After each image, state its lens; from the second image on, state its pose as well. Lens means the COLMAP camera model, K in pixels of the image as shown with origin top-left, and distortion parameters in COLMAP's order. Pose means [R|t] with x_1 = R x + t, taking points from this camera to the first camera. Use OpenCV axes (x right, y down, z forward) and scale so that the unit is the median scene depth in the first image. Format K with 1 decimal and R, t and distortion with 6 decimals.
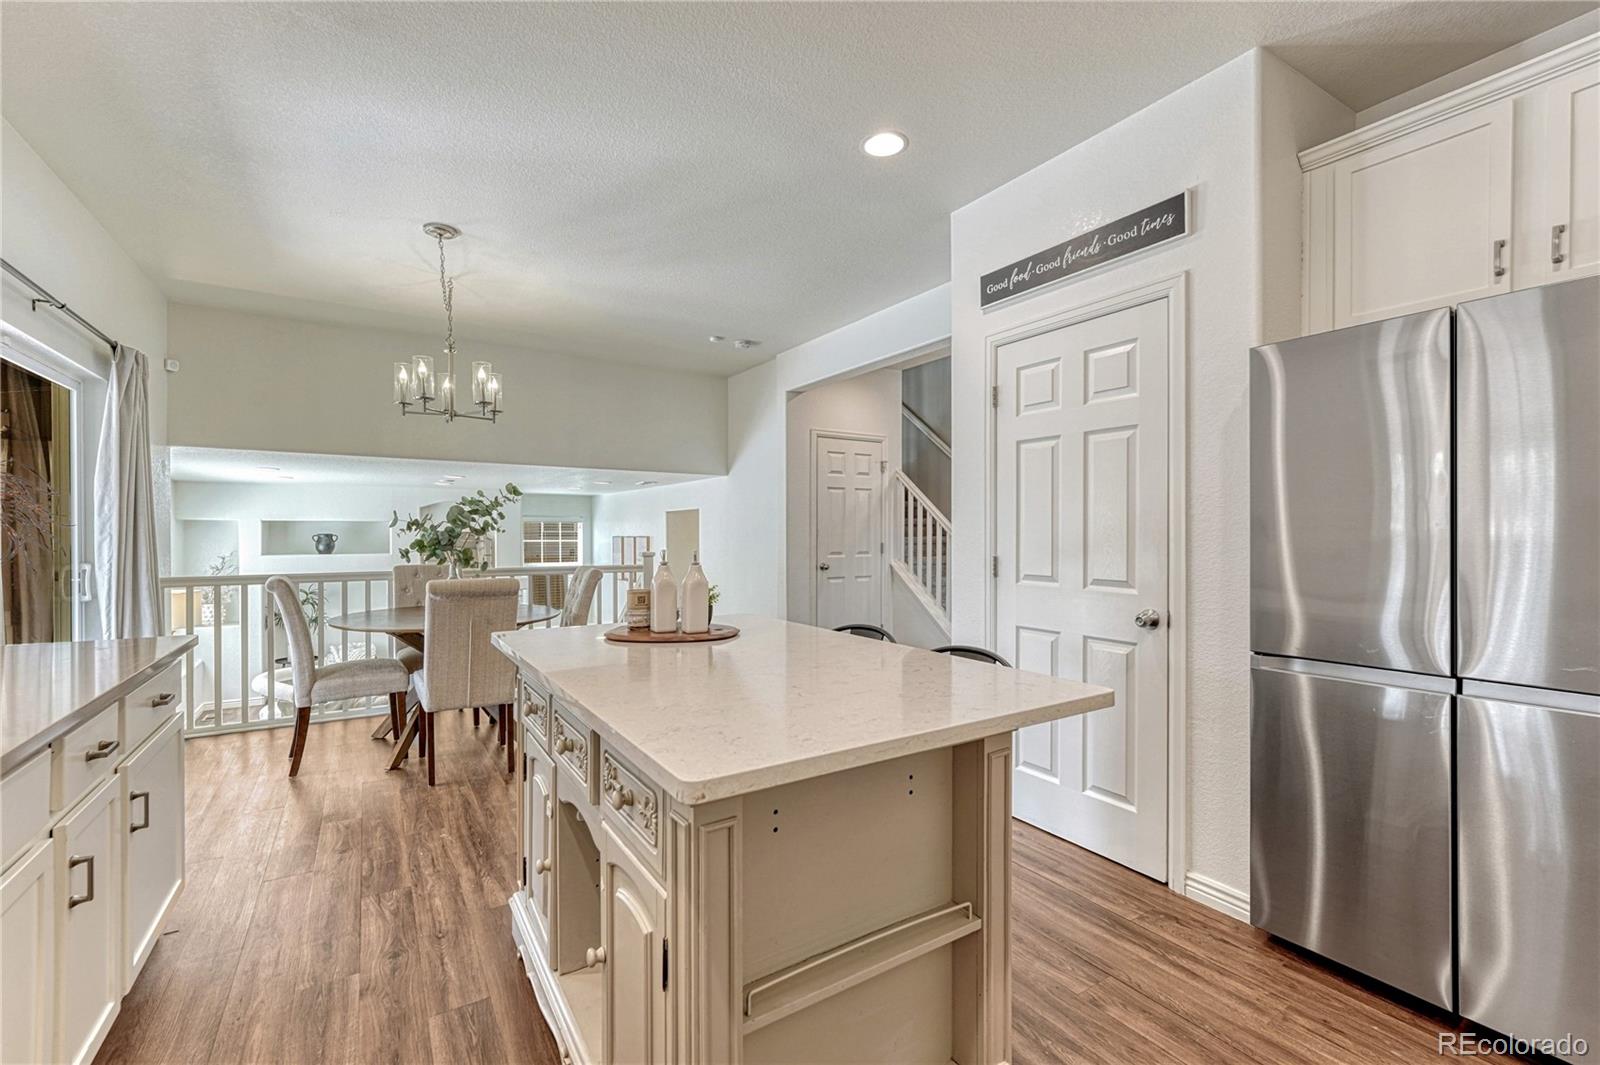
lens RADIAL K [[680.8, 0, 800.0], [0, 680.8, 532.5], [0, 0, 1]] dist [-0.000126, 0.000153]
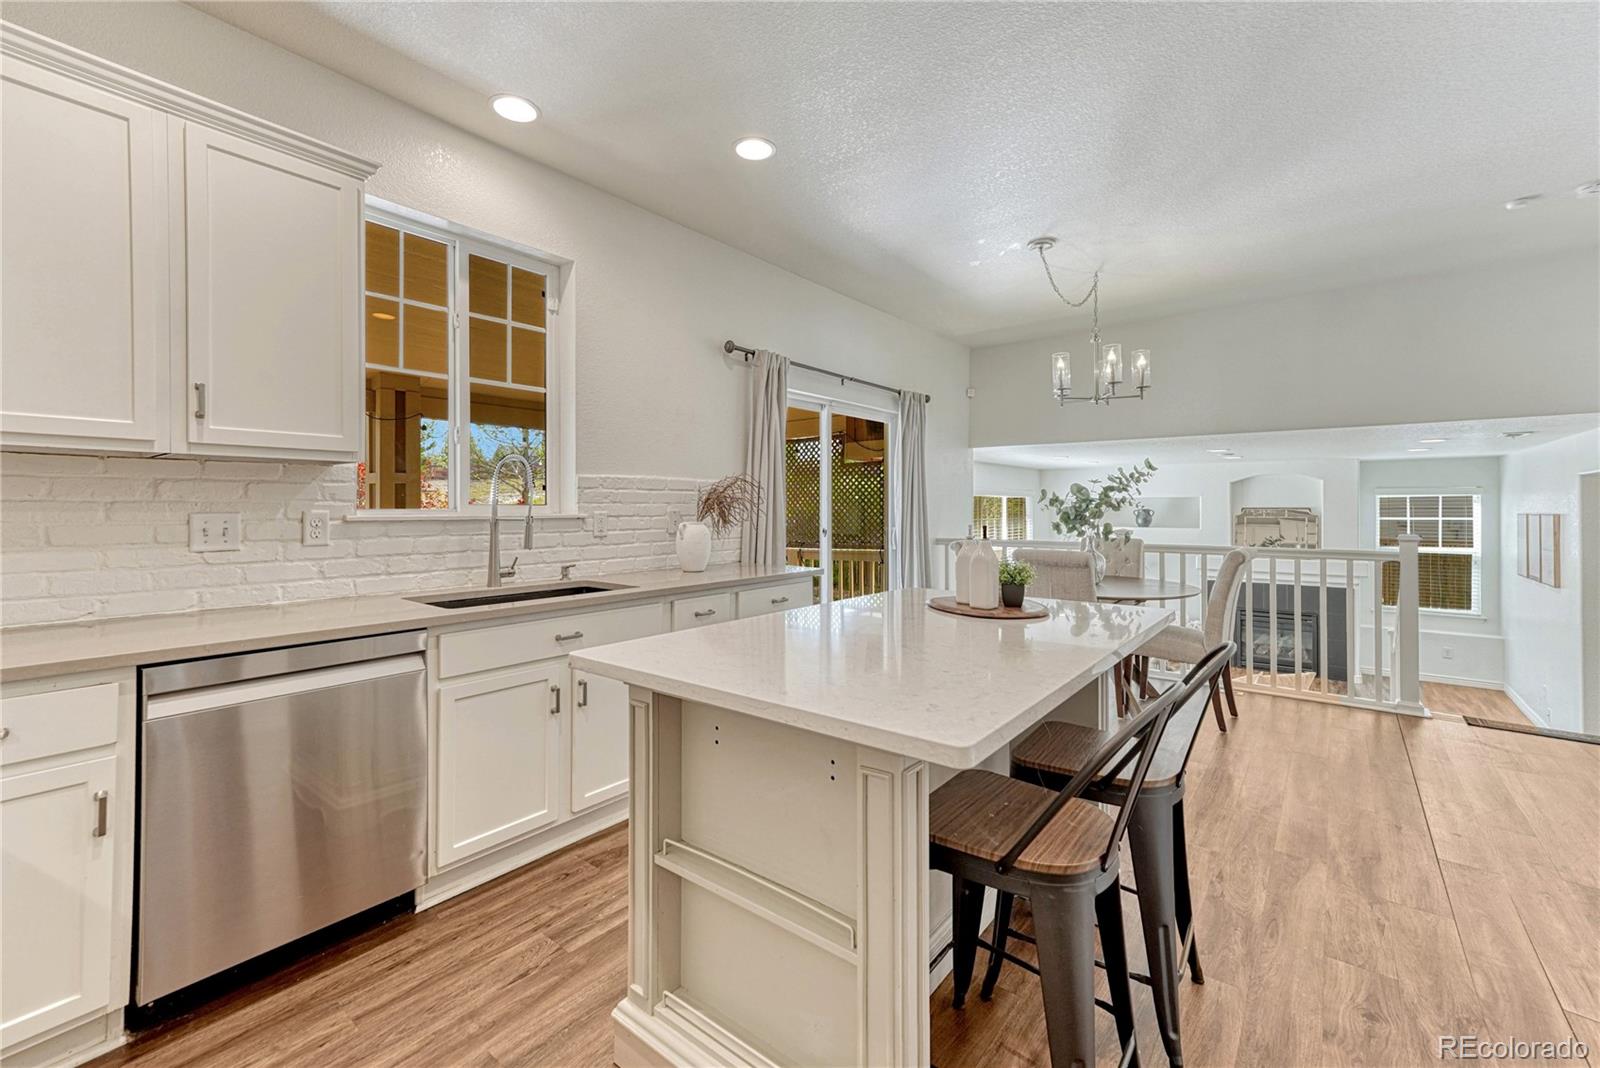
lens RADIAL K [[667.3, 0, 801.4], [0, 667.3, 511.0], [0, 0, 1]] dist [0.011068, 0.000029]
pose [[0.326308, 0.003142, -0.945258, 0.332595], [0.000714, 0.999993, 0.003570, 0.000576], [0.945263, -0.001840, 0.326304, 0.208633]]
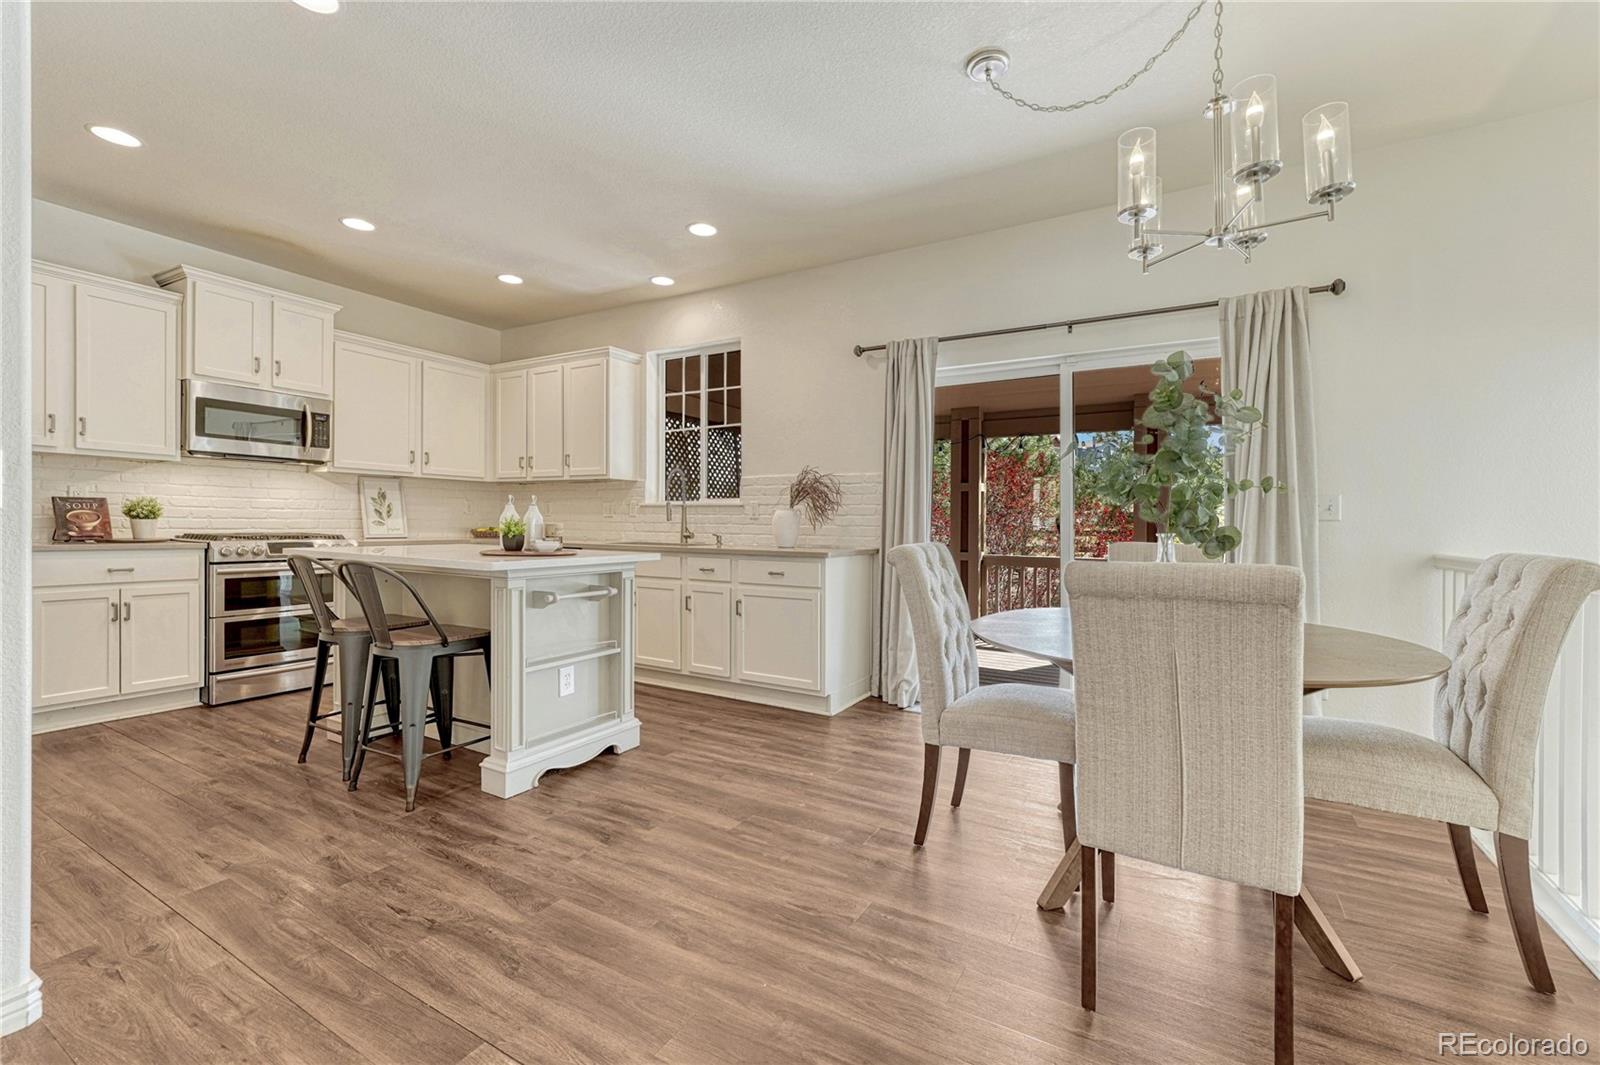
lens RADIAL K [[664.4, 0, 796.4], [0, 664.4, 536.3], [0, 0, 1]] dist [0.000769, -0.000032]
pose [[-0.886547, 0.002159, -0.462634, -0.018996], [-0.009938, 0.999670, 0.023708, 0.035337], [0.462533, 0.025615, -0.886232, 1.268565]]
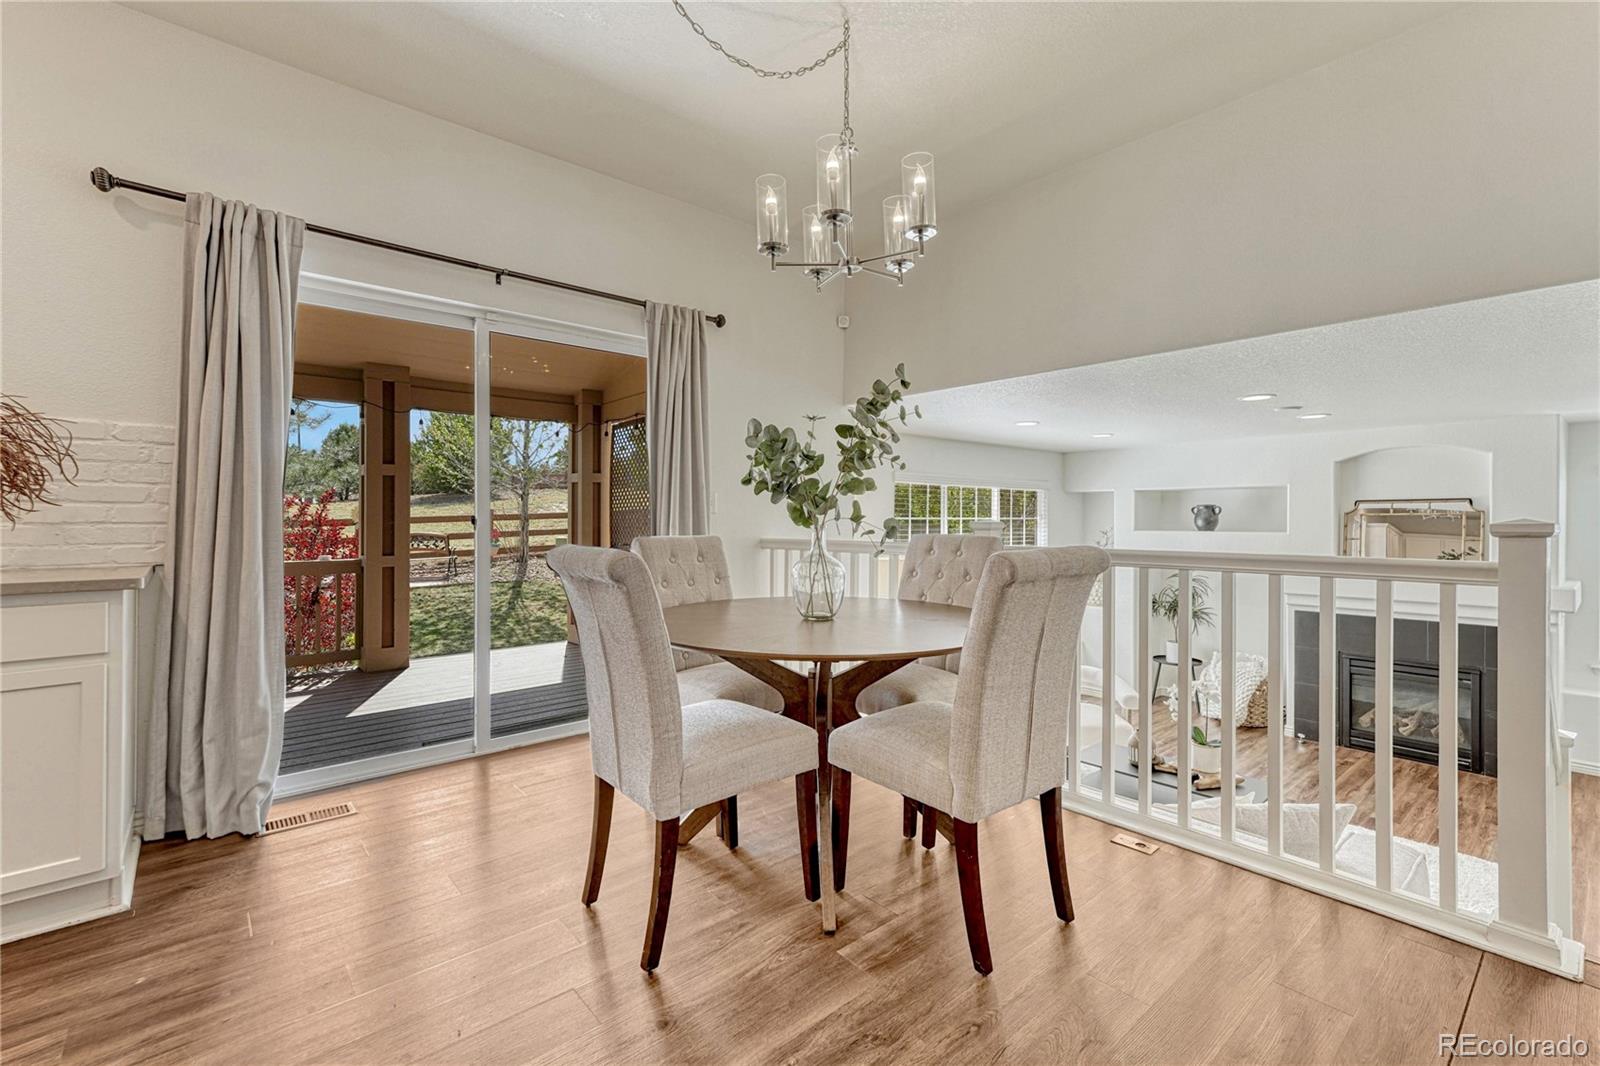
lens RADIAL K [[698.8, 0, 805.2], [0, 698.8, 523.7], [0, 0, 1]] dist [0.018442, -0.000137]
pose [[0.144675, 0.009670, -0.989432, 0.059037], [-0.003990, 0.999950, 0.009189, 0.035834], [0.989471, 0.002618, 0.144706, 0.872779]]
